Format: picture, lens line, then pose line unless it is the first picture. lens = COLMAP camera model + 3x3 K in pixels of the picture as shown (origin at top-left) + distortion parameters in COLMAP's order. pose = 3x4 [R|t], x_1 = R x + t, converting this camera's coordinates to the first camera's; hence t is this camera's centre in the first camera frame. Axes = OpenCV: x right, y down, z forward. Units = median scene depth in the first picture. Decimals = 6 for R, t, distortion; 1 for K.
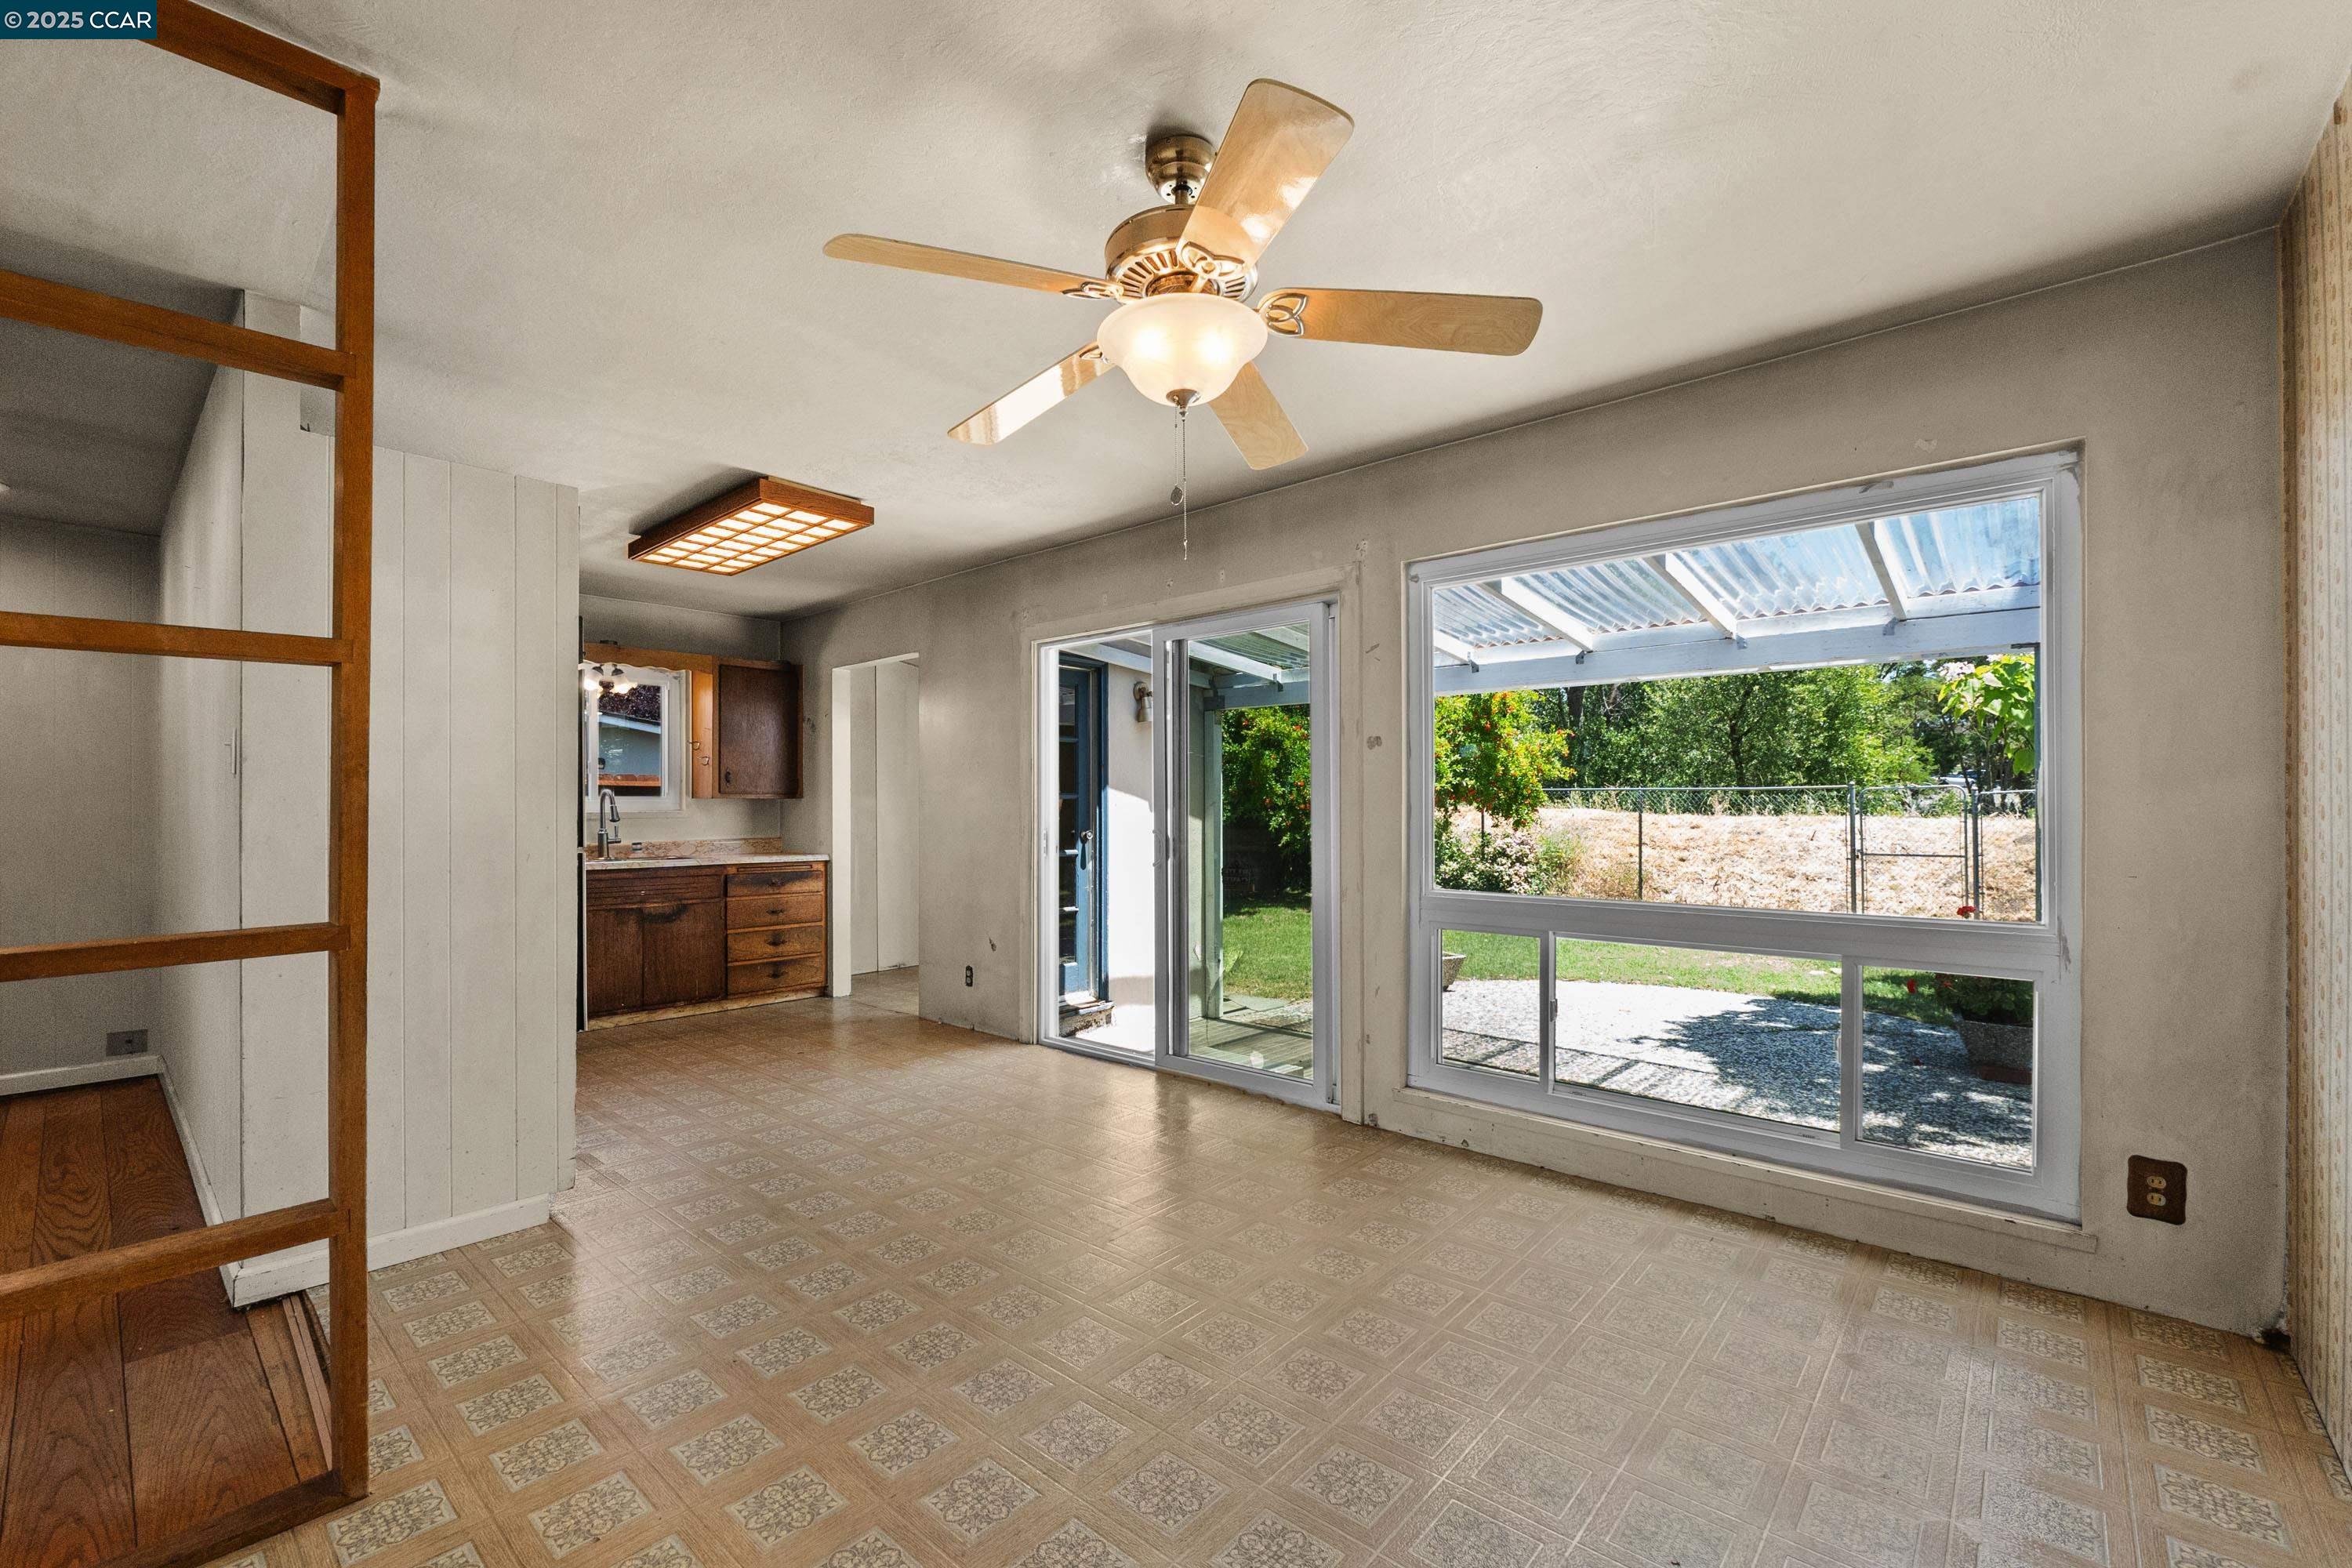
lens RADIAL K [[1019.9, 0, 1167.8], [0, 1019.9, 790.5], [0, 0, 1]] dist [-0.016255, -0.000497]
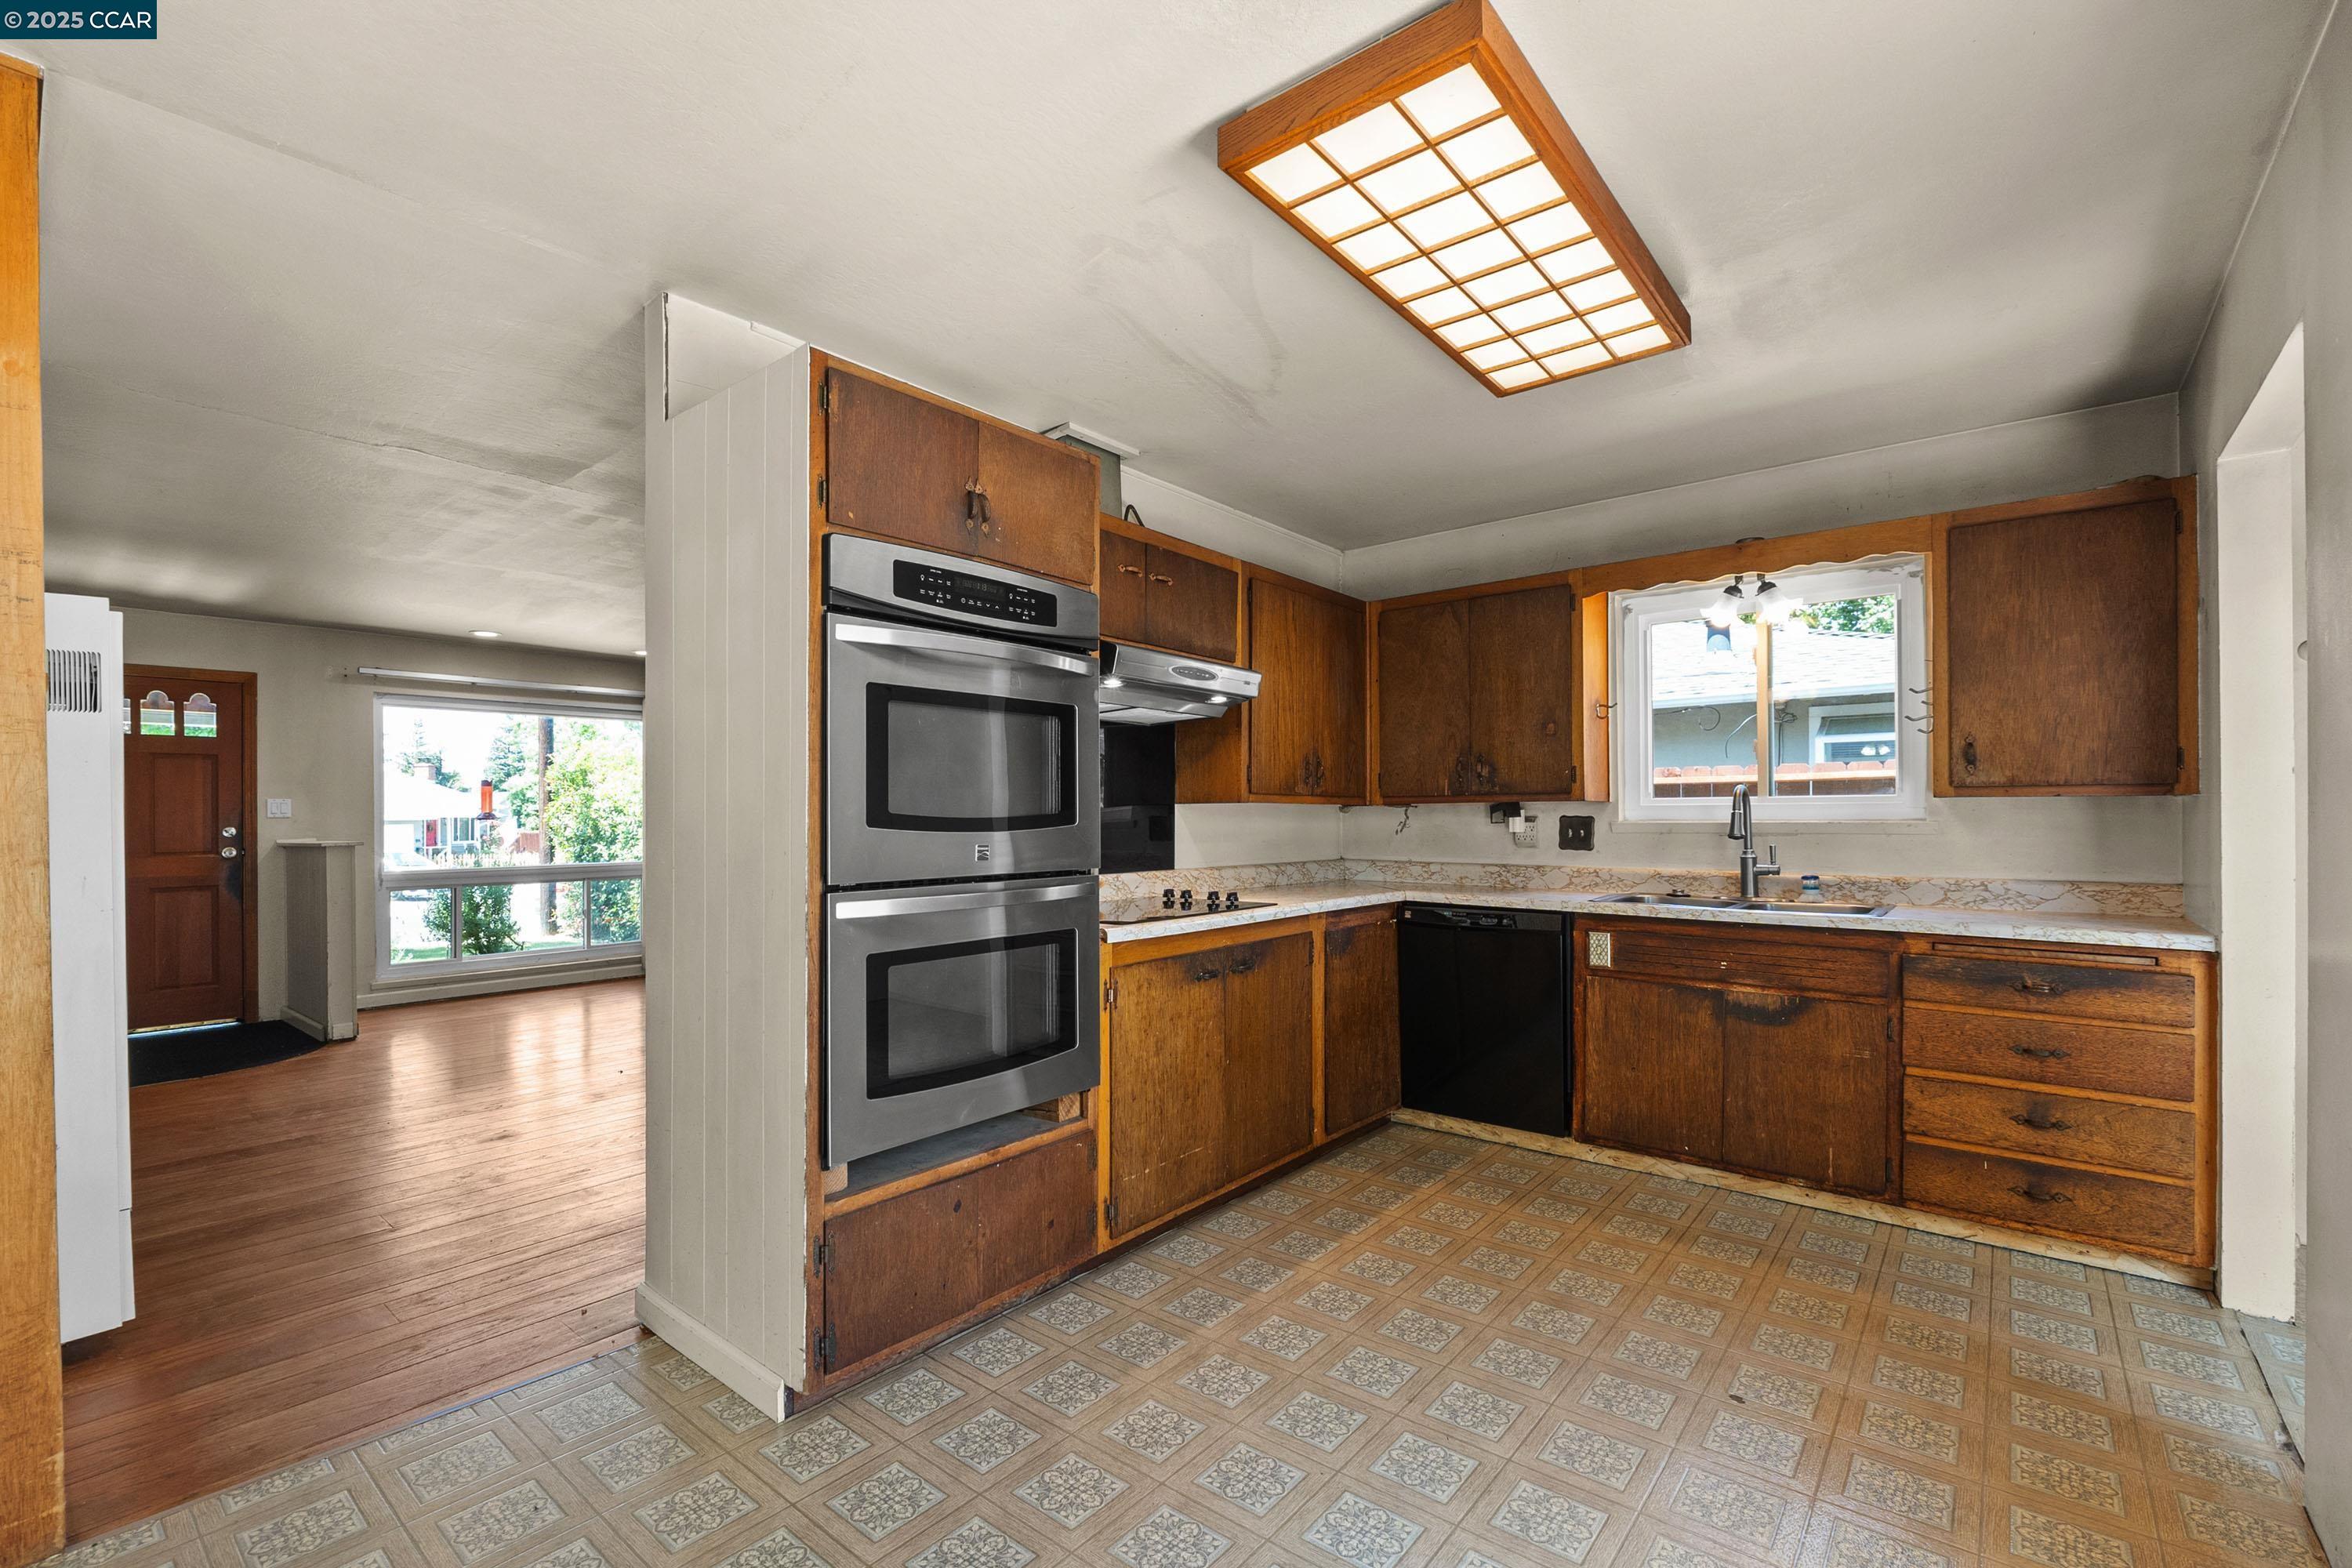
lens RADIAL K [[1019.9, 0, 1153.7], [0, 1019.9, 813.7], [0, 0, 1]] dist [-0.016255, -0.000497]
pose [[0.039761, 0.002307, -0.999207, 0.037208], [0.009946, 0.999947, 0.002705, 0.010738], [0.999160, -0.010046, 0.039736, 0.616976]]
